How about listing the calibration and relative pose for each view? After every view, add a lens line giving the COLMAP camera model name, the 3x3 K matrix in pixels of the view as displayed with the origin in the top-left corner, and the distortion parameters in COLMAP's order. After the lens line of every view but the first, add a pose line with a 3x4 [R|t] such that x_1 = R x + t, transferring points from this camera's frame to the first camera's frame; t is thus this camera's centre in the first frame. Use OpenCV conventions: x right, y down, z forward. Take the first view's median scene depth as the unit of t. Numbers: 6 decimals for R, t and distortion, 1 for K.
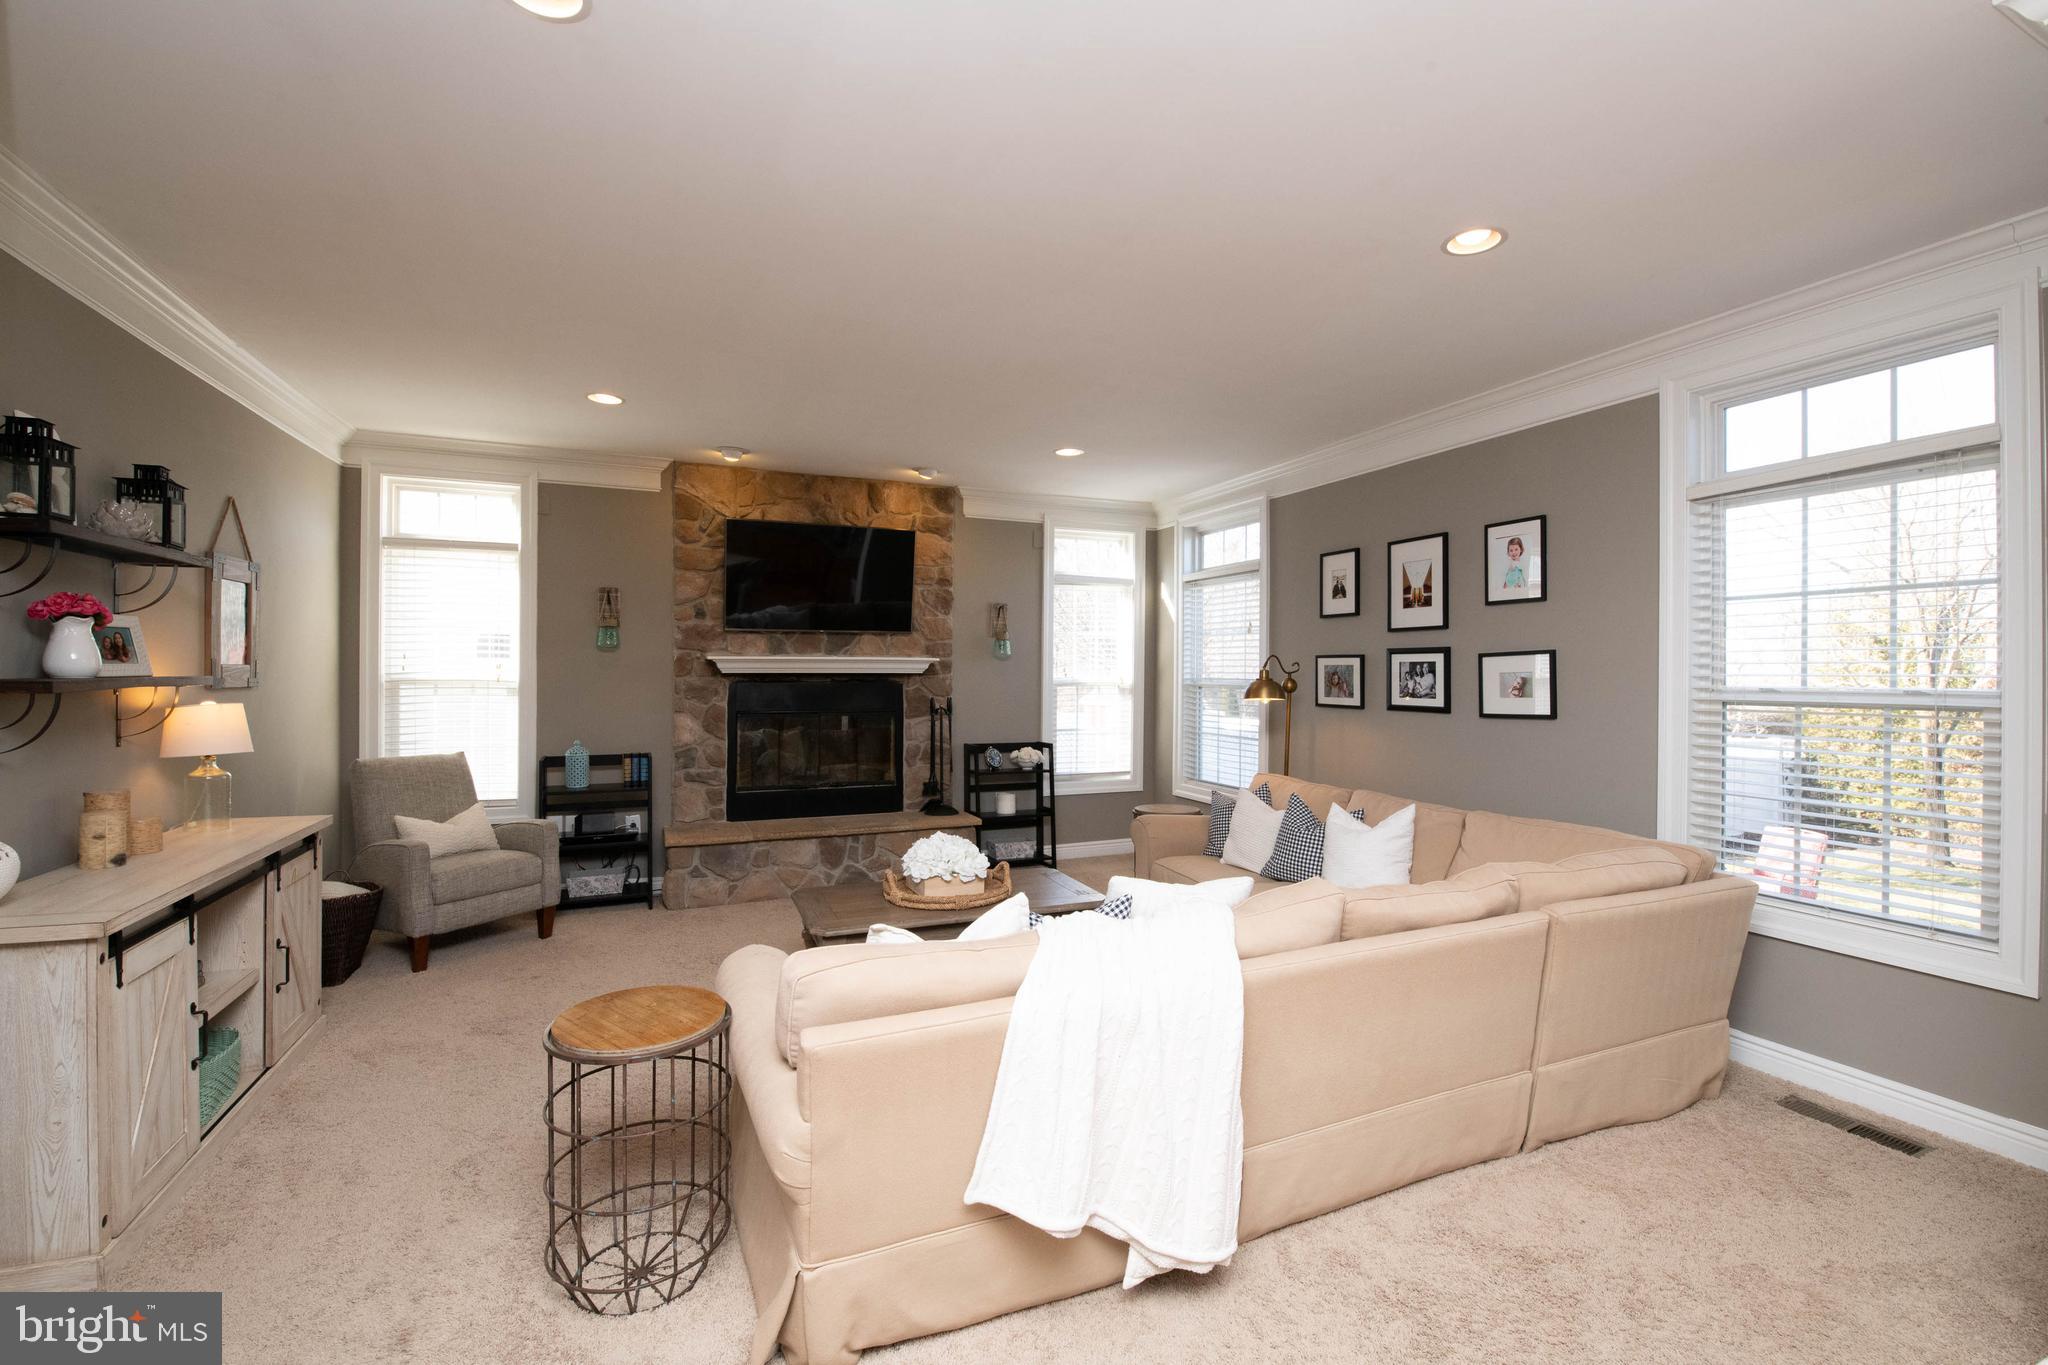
lens RADIAL K [[881.2, 0, 1038.7], [0, 881.2, 671.3], [0, 0, 1]] dist [-0.015115, -0.004133]
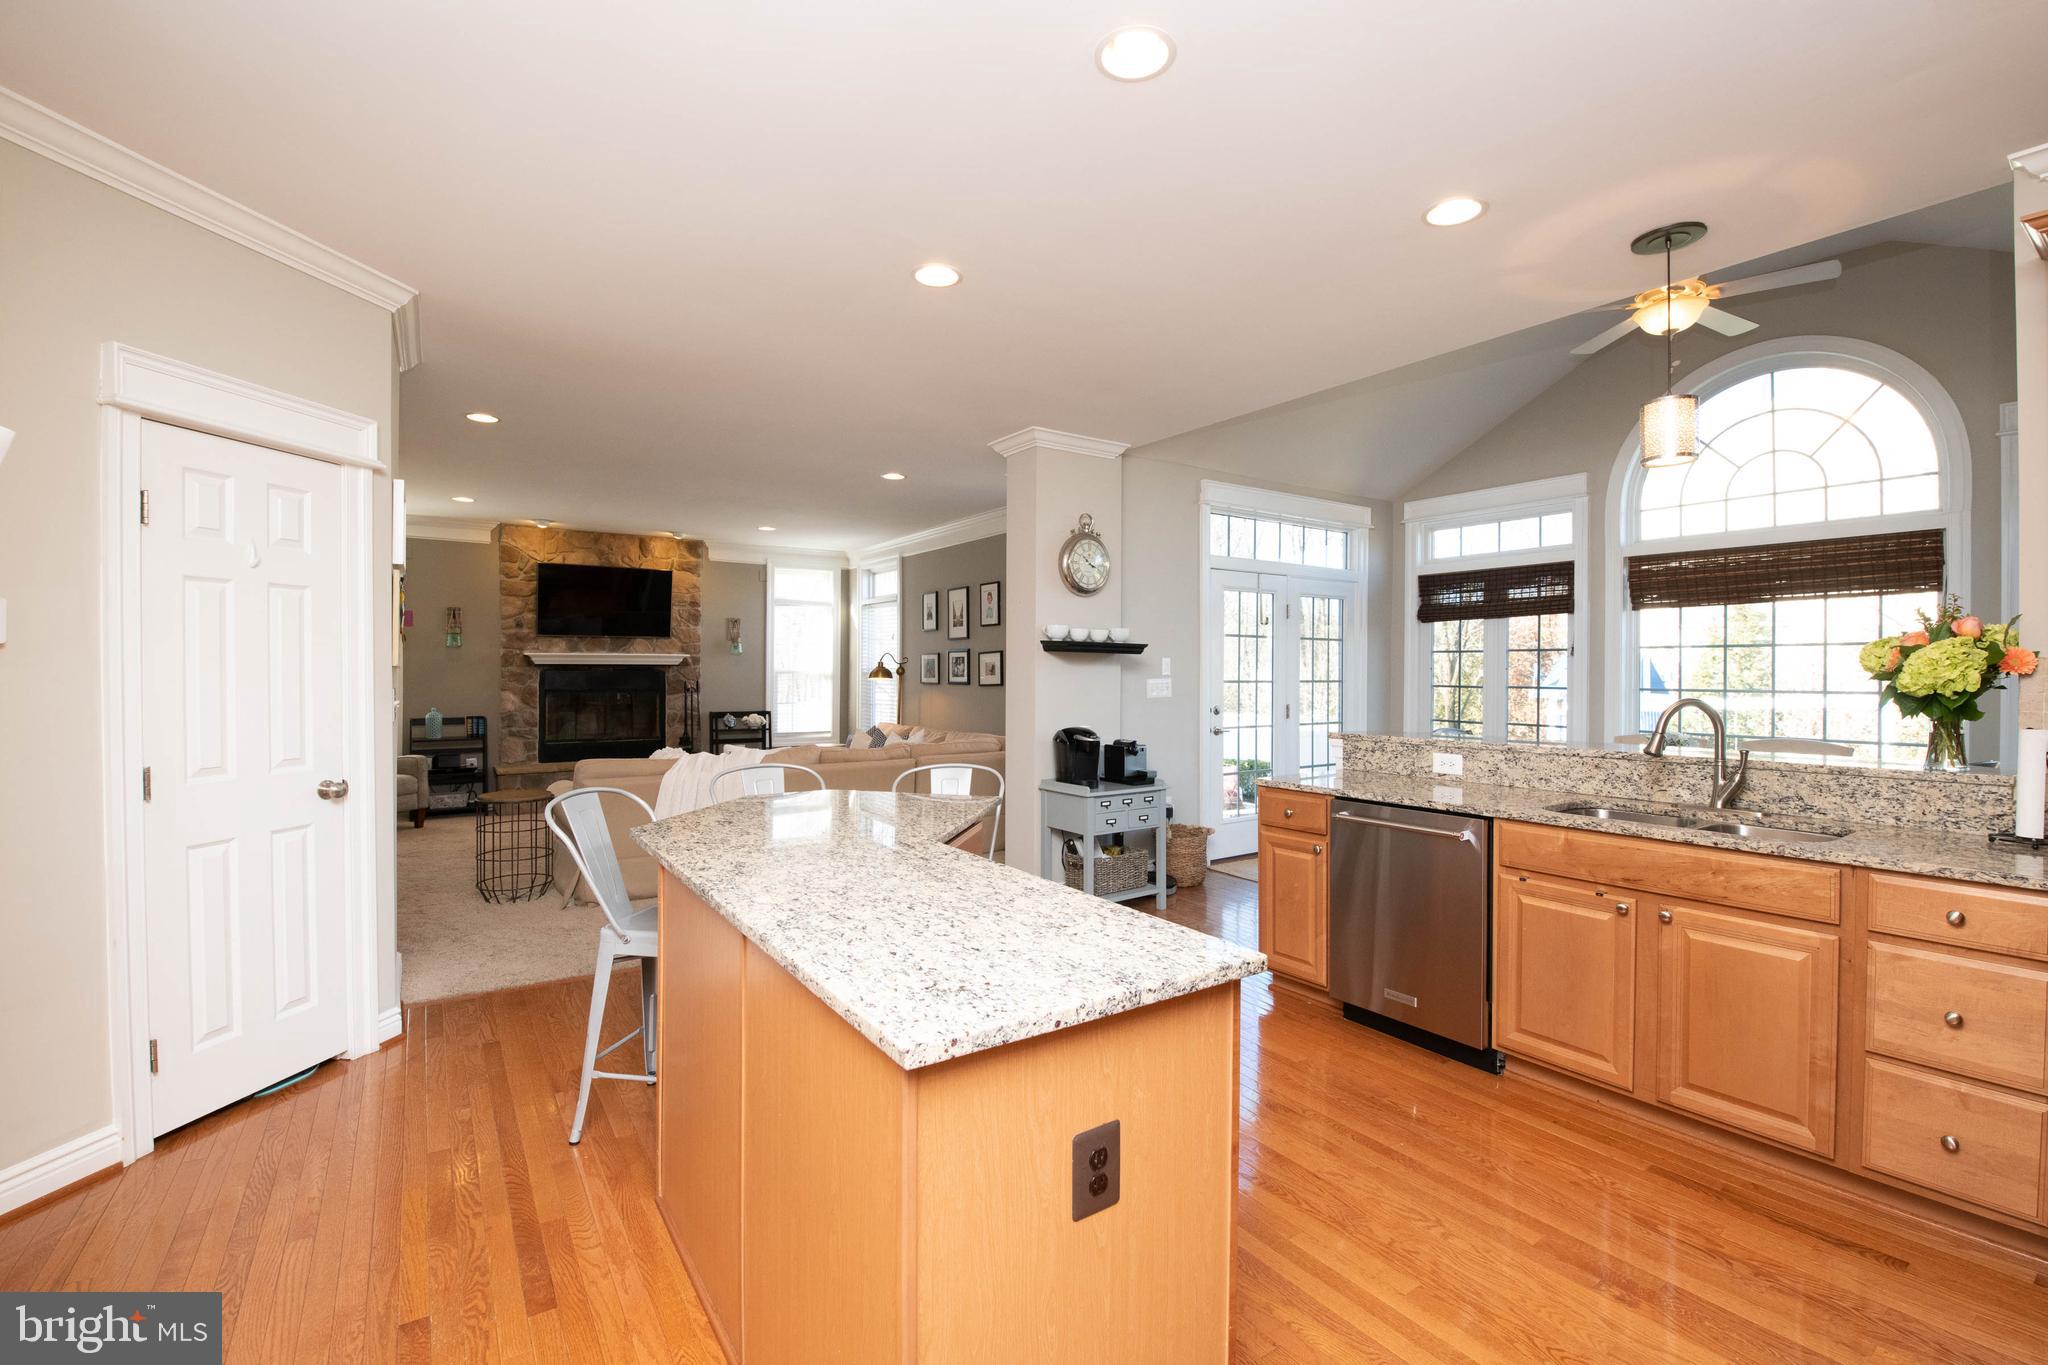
lens RADIAL K [[881.2, 0, 1042.4], [0, 881.2, 673.8], [0, 0, 1]] dist [-0.015115, -0.004133]
pose [[0.979973, -0.002178, 0.199118, 0.195095], [0.001406, 0.999991, 0.004020, 0.013683], [-0.199125, -0.003659, 0.979967, -0.651743]]
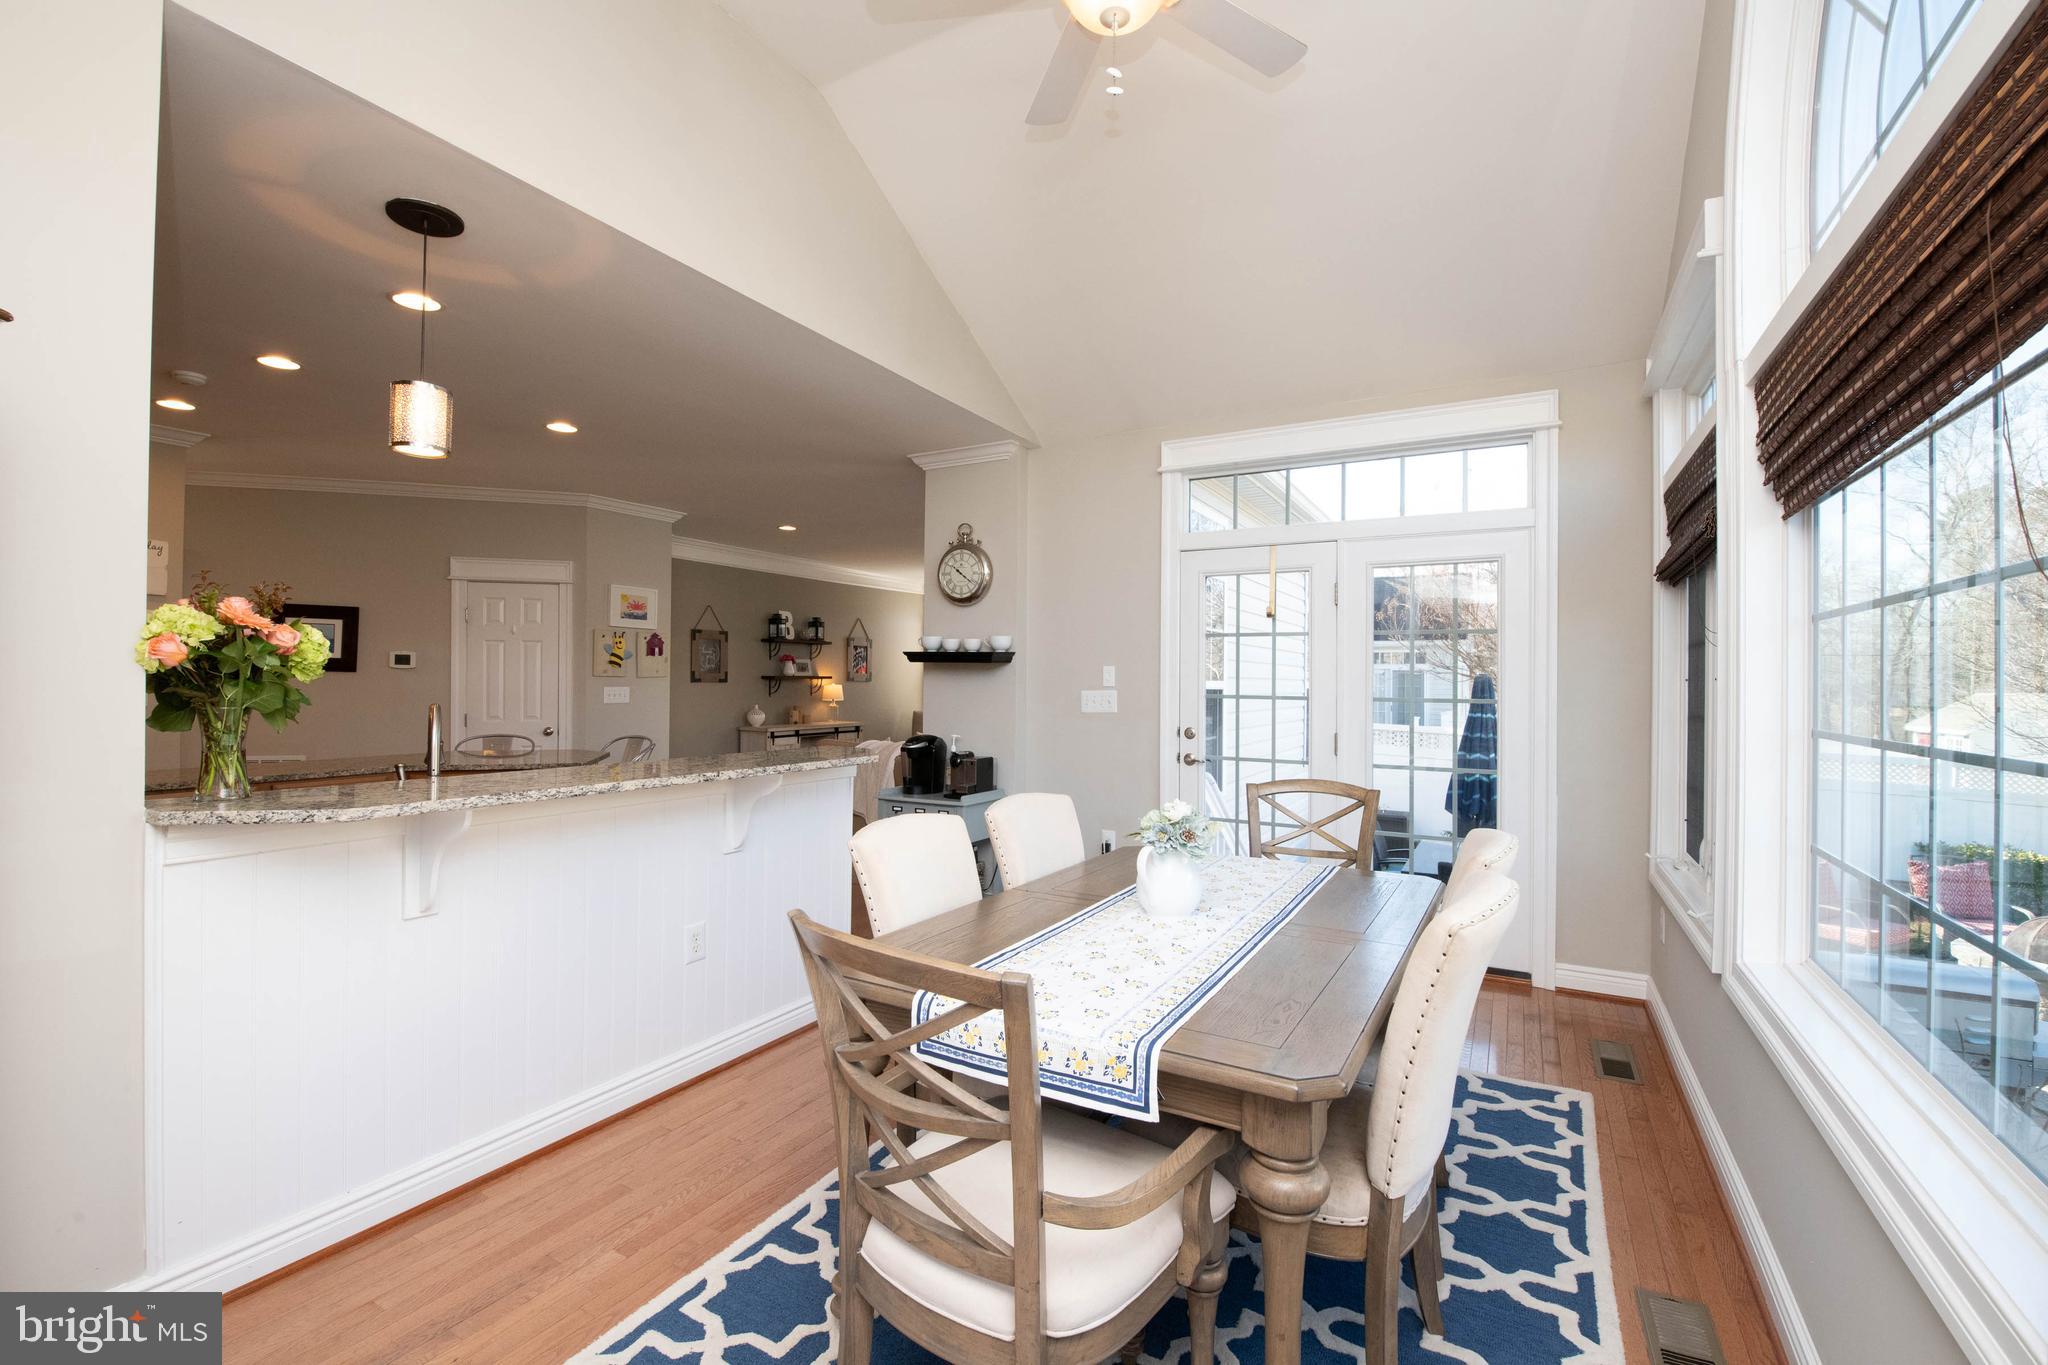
lens RADIAL K [[881.2, 0, 1025.7], [0, 881.2, 684.8], [0, 0, 1]] dist [-0.015115, -0.004133]
pose [[0.611112, 0.003287, -0.791537, 1.200576], [-0.007036, 0.999974, -0.001280, 0.020143], [0.791513, 0.006352, 0.611119, -0.272347]]
